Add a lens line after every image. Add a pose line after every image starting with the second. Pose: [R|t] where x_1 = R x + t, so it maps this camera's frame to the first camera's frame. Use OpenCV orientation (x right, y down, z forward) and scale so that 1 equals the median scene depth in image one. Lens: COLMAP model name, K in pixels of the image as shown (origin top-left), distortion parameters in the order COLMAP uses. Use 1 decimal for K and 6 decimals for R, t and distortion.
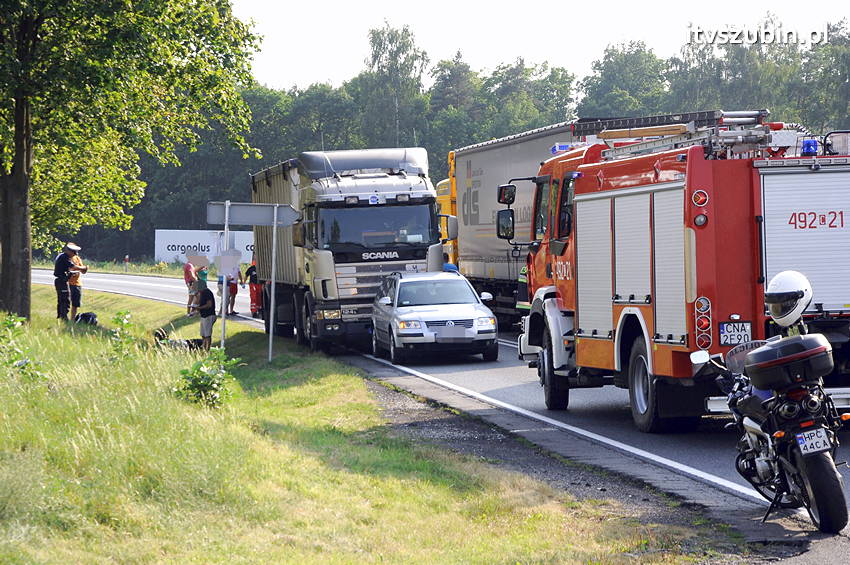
lens RADIAL K [[2637.0, 0, 424.9], [0, 2637.0, 283.0], [0, 0, 1]] dist [0.399649, 0.000000]
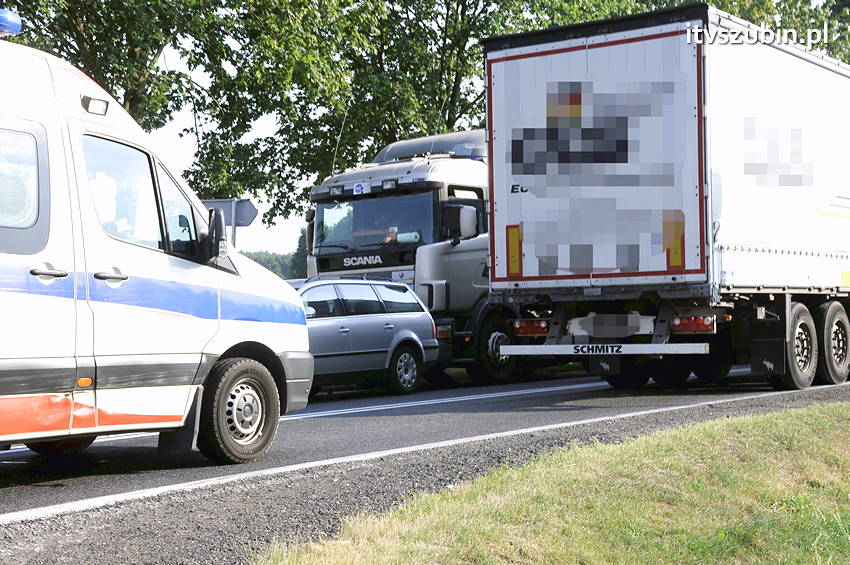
lens RADIAL K [[1438.4, 0, 432.7], [0, 1438.4, 284.9], [0, 0, 1]] dist [0.295906, 0.000000]
pose [[0.761504, -0.011435, -0.648059, 0.268839], [-0.006341, 0.999665, -0.025090, 0.006826], [0.648129, 0.023215, 0.761177, 0.694425]]
